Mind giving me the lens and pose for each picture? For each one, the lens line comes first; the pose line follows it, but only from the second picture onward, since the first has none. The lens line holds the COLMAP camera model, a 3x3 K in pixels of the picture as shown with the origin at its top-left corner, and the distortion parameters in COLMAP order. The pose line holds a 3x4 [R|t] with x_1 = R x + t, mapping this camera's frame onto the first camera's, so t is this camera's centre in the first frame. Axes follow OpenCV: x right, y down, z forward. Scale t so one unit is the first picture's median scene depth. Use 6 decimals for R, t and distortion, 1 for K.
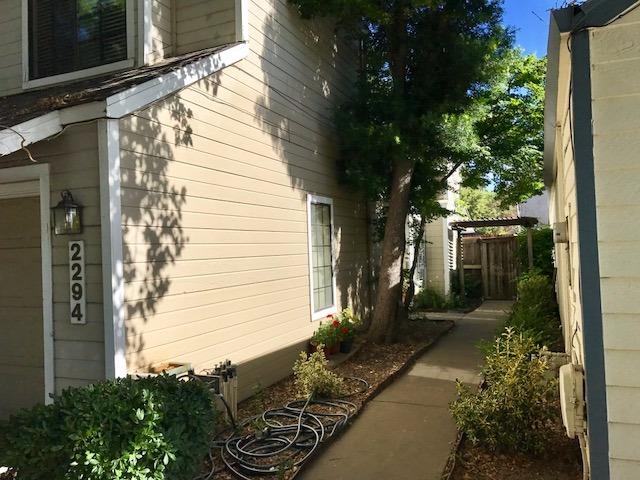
lens RADIAL K [[532.2, 0, 319.8], [0, 532.2, 237.4], [0, 0, 1]] dist [0.066367, -0.073821]
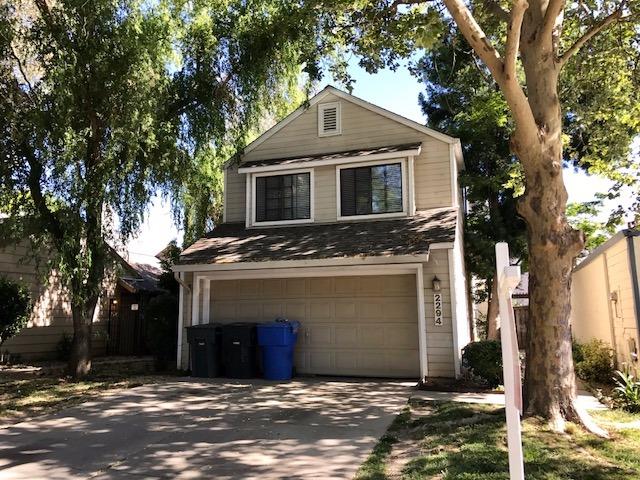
lens RADIAL K [[532.2, 0, 320.0], [0, 532.2, 237.3], [0, 0, 1]] dist [0.066367, -0.073821]
pose [[0.994548, 0.039930, 0.096335, -0.898528], [-0.026089, 0.989683, -0.140879, 0.082125], [-0.100966, 0.137598, 0.985329, -1.073153]]
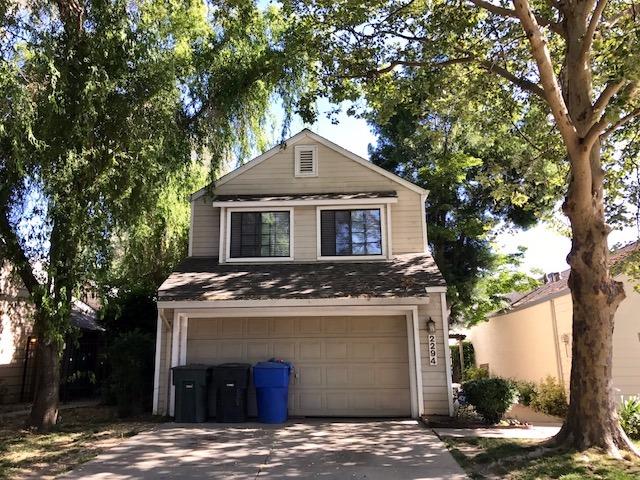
lens RADIAL K [[532.2, 0, 323.1], [0, 532.2, 237.6], [0, 0, 1]] dist [0.066367, -0.073821]
pose [[0.931148, 0.102658, 0.349892, -1.396472], [-0.025918, 0.975758, -0.217314, 0.093422], [-0.363719, 0.193283, 0.911236, -0.982509]]
